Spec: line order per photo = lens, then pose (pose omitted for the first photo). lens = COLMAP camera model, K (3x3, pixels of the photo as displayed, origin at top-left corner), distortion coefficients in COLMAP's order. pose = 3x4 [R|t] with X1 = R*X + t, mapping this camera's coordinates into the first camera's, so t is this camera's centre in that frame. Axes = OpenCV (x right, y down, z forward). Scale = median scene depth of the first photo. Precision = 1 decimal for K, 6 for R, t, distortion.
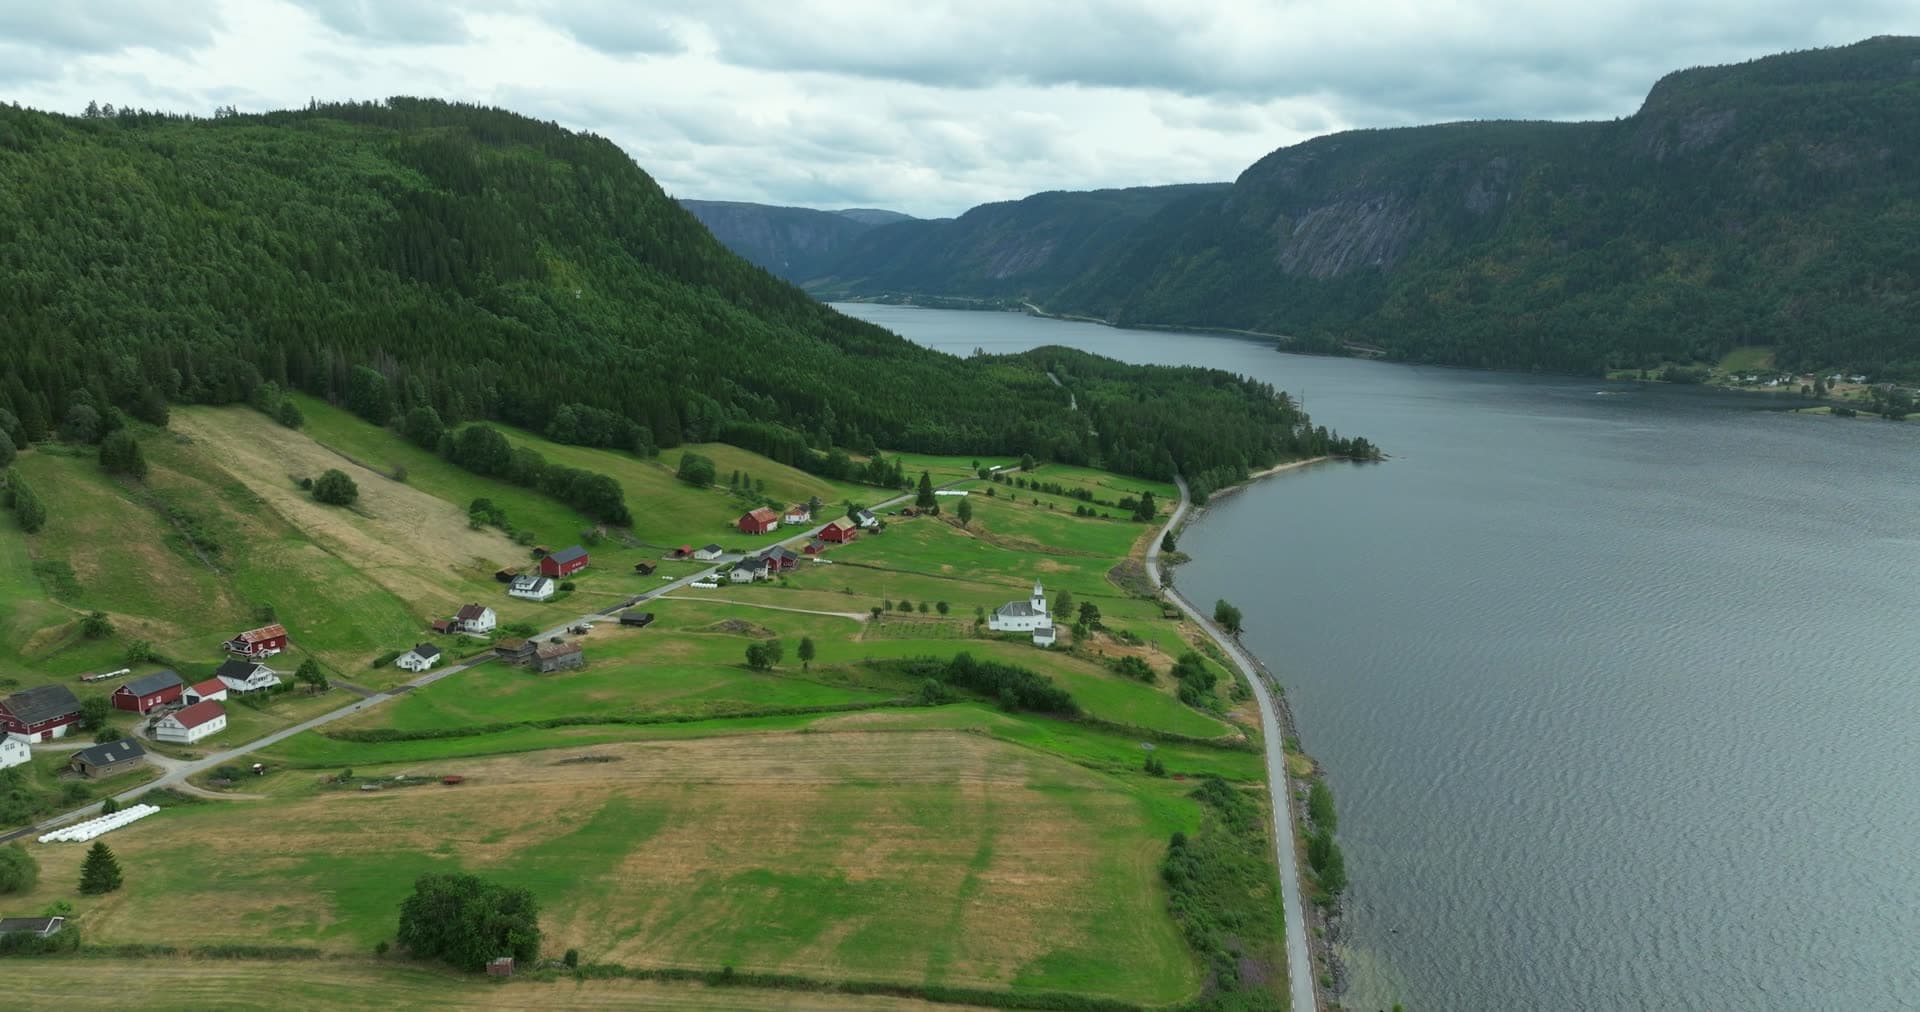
lens RADIAL K [[1354.1, 0, 959.7], [0, 1354.1, 509.8], [0, 0, 1]] dist [-0.007625, 0.025710]
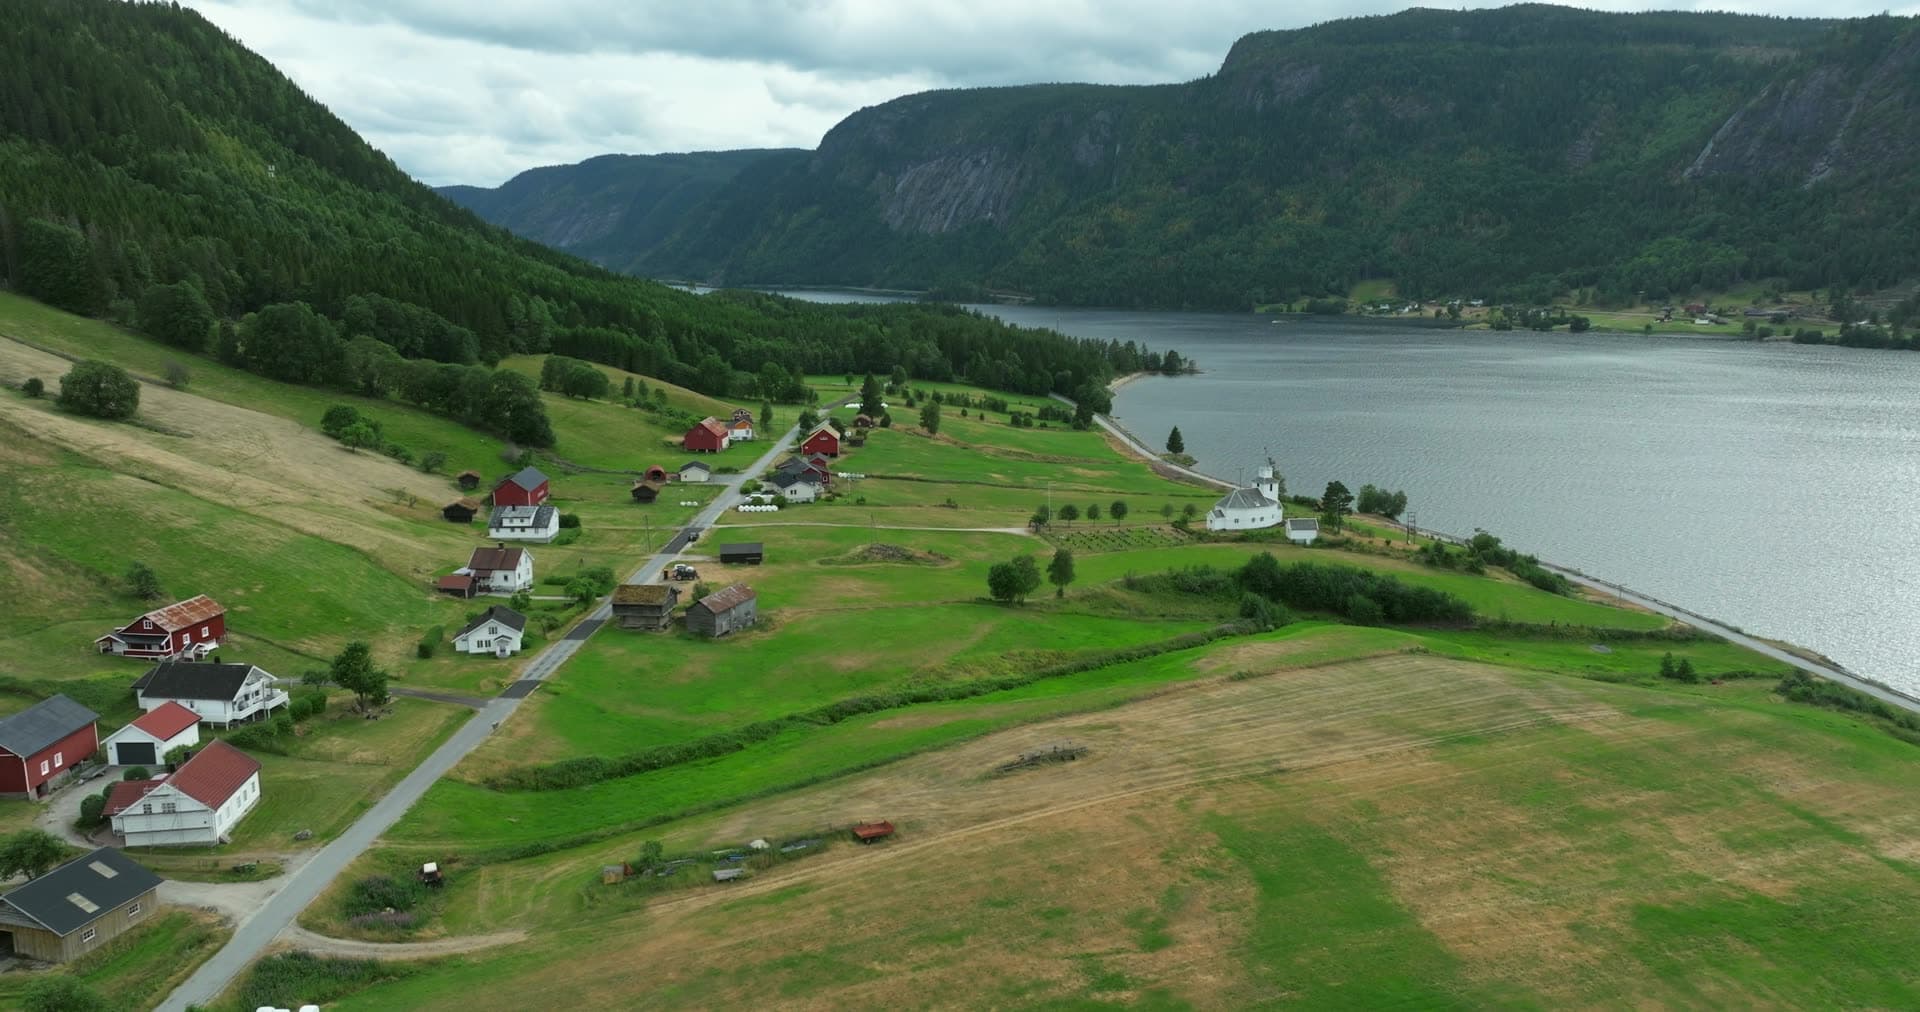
lens RADIAL K [[1354.1, 0, 963.0], [0, 1354.1, 507.9], [0, 0, 1]] dist [-0.007625, 0.025710]
pose [[0.941921, -0.071889, 0.328051, -0.235034], [0.067958, 0.997413, 0.023449, 0.035085], [-0.328888, 0.000207, 0.944369, 0.251227]]
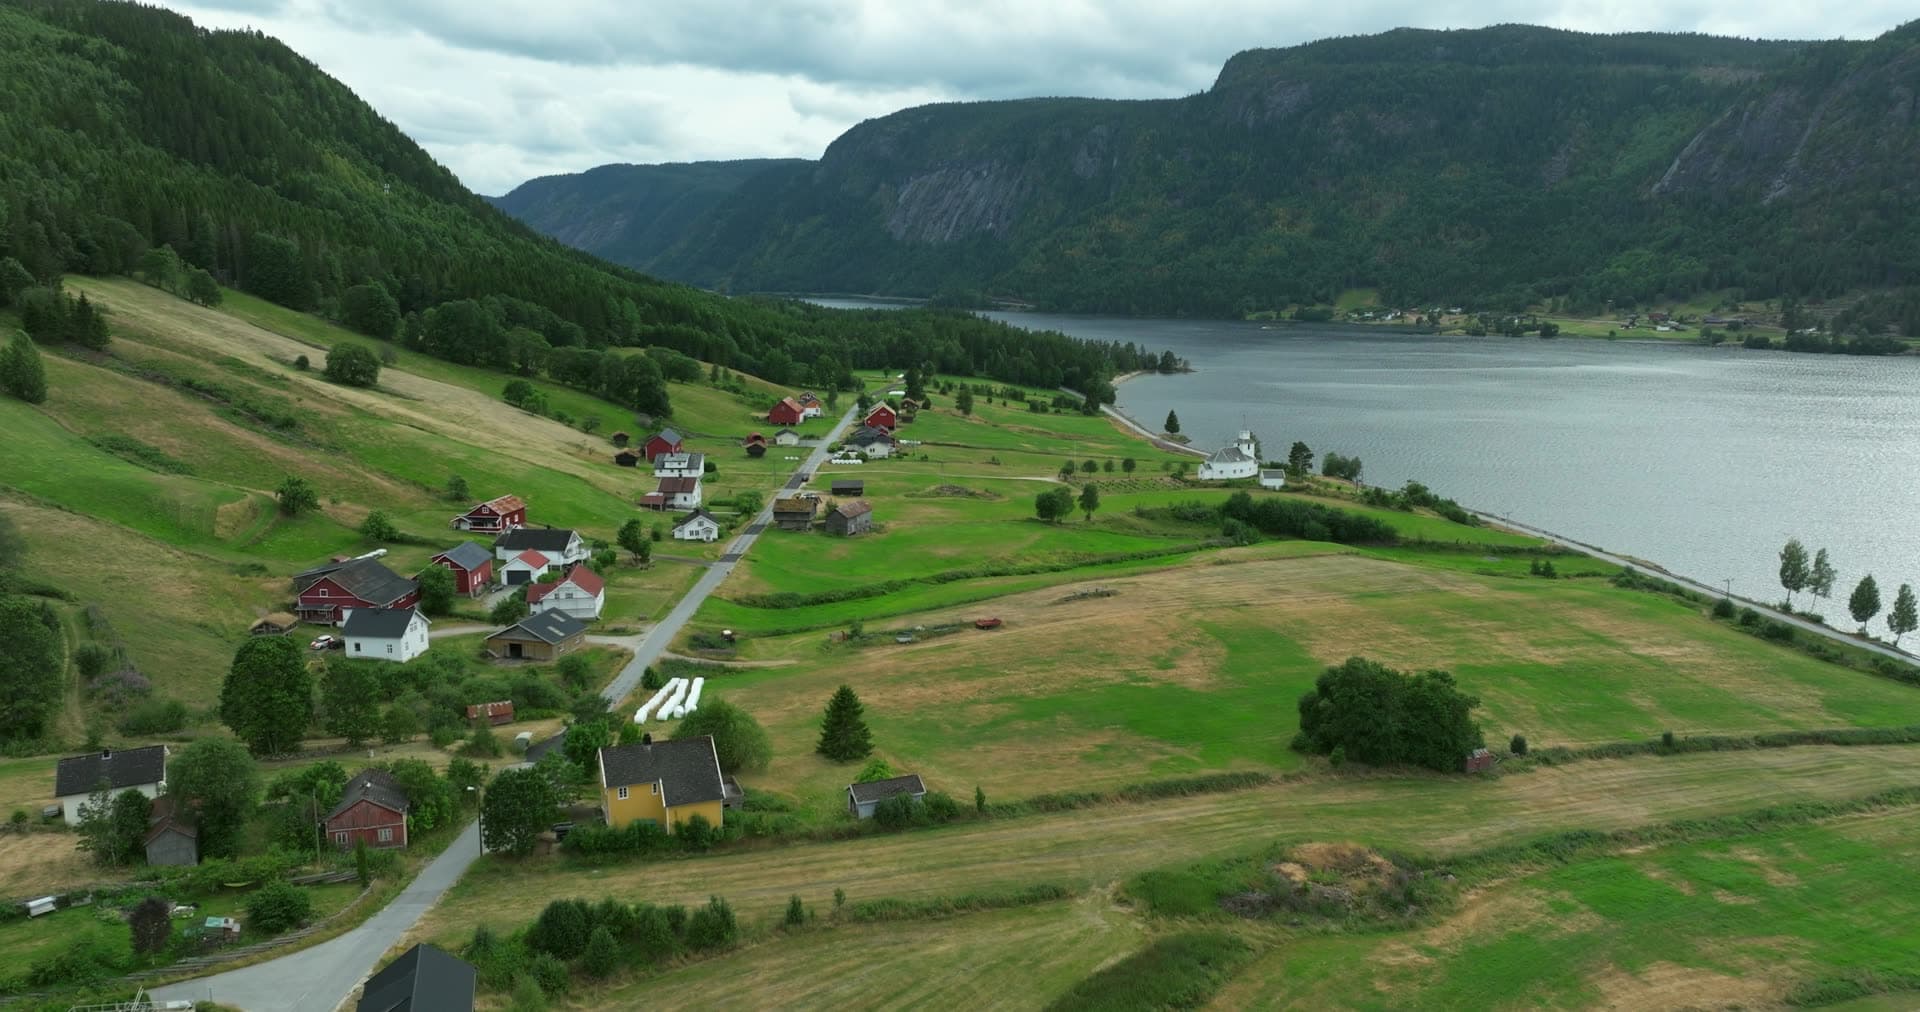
lens RADIAL K [[1354.1, 0, 963.3], [0, 1354.1, 509.7], [0, 0, 1]] dist [-0.007625, 0.025710]
pose [[0.940476, -0.067890, 0.333010, -0.304875], [0.065380, 0.997684, 0.018751, 0.056197], [-0.333512, 0.004137, 0.942737, 0.128401]]
